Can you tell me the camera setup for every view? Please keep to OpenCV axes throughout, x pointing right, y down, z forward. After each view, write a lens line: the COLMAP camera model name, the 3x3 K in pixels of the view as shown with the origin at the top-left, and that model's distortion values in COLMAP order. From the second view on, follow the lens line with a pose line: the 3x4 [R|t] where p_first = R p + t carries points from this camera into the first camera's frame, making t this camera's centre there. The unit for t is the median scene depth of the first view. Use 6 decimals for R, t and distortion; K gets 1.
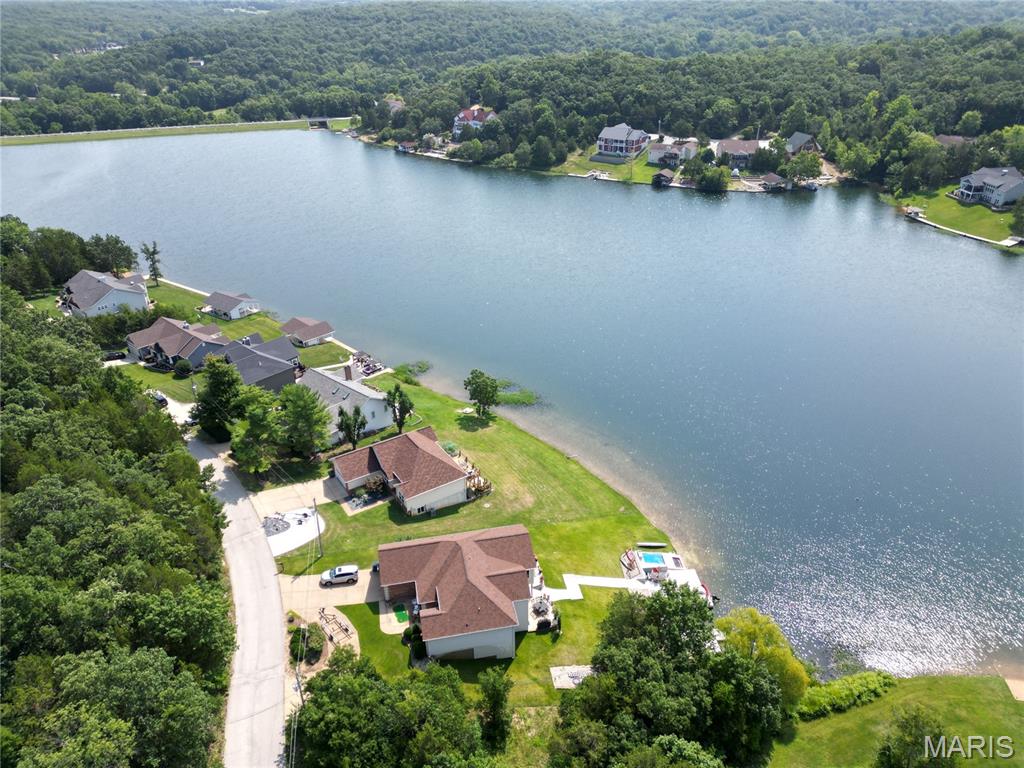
lens RADIAL K [[717.8, 0, 512.0], [0, 717.8, 384.0], [0, 0, 1]] dist [0.093450, -0.080549]
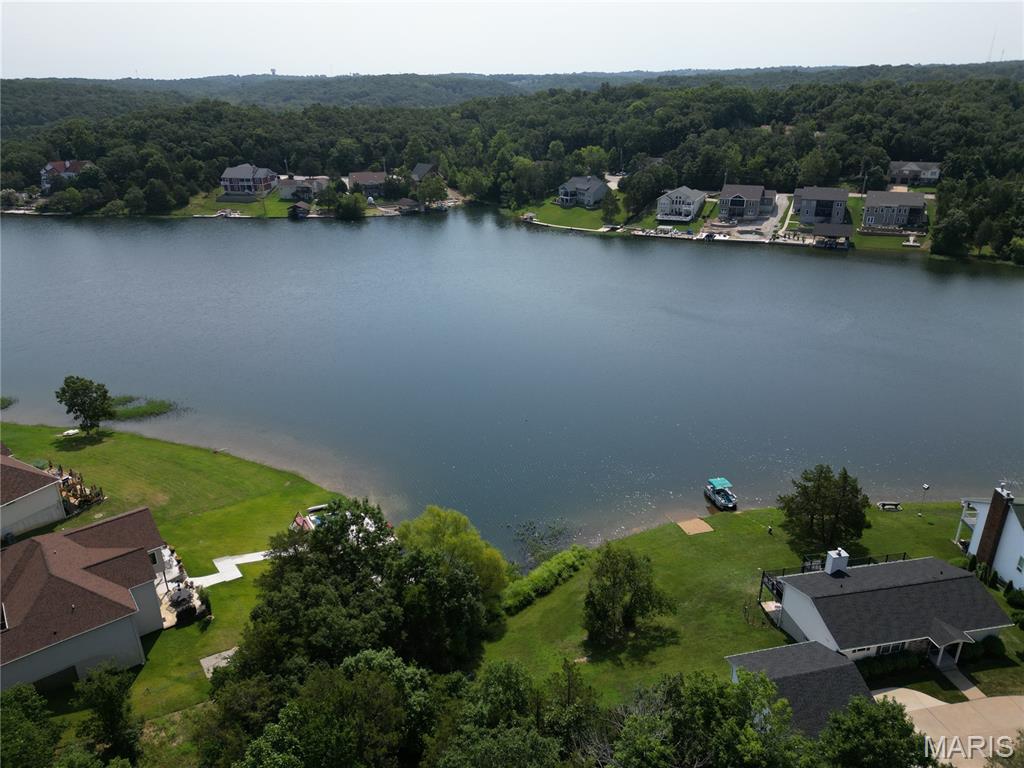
lens RADIAL K [[733.3, 0, 505.9], [0, 733.3, 360.3], [0, 0, 1]] dist [0.082435, -0.087388]
pose [[0.893690, -0.173215, 0.413903, 0.013426], [0.217154, 0.974219, -0.061171, 0.039706], [-0.392636, 0.144549, 0.908263, 0.025763]]
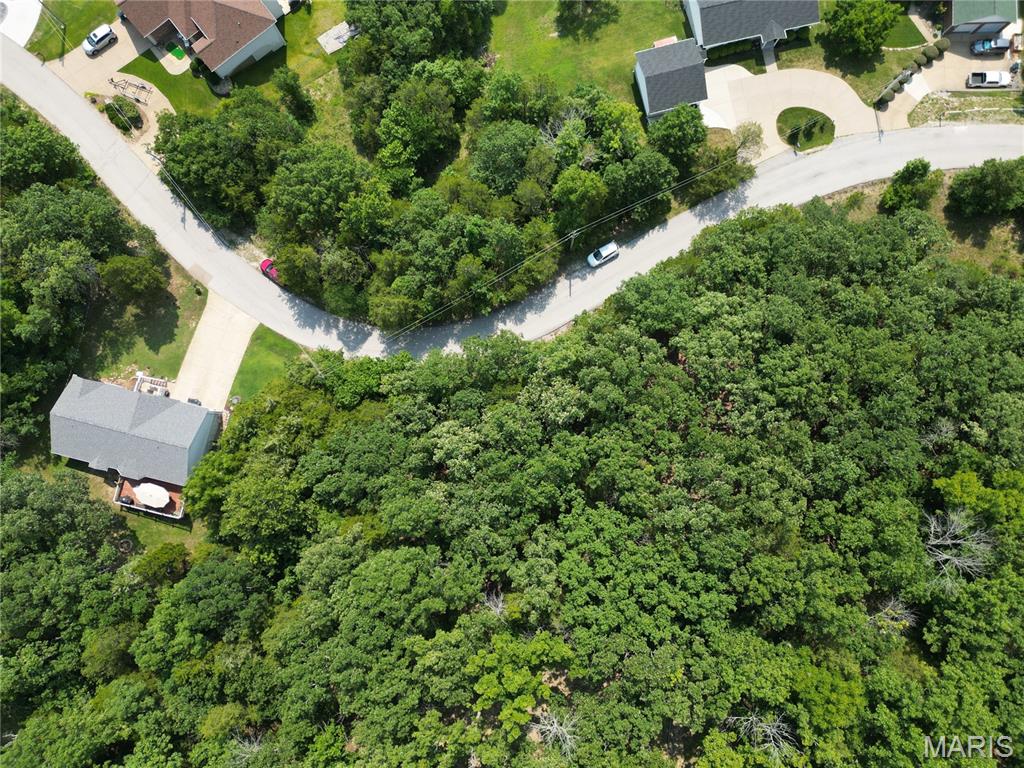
lens RADIAL K [[733.3, 0, 505.9], [0, 733.3, 360.3], [0, 0, 1]] dist [0.082435, -0.087388]
pose [[0.888391, -0.457506, 0.038085, 0.007663], [0.233688, 0.522062, 0.820269, -0.052783], [-0.395161, -0.719819, 0.570709, -0.041689]]
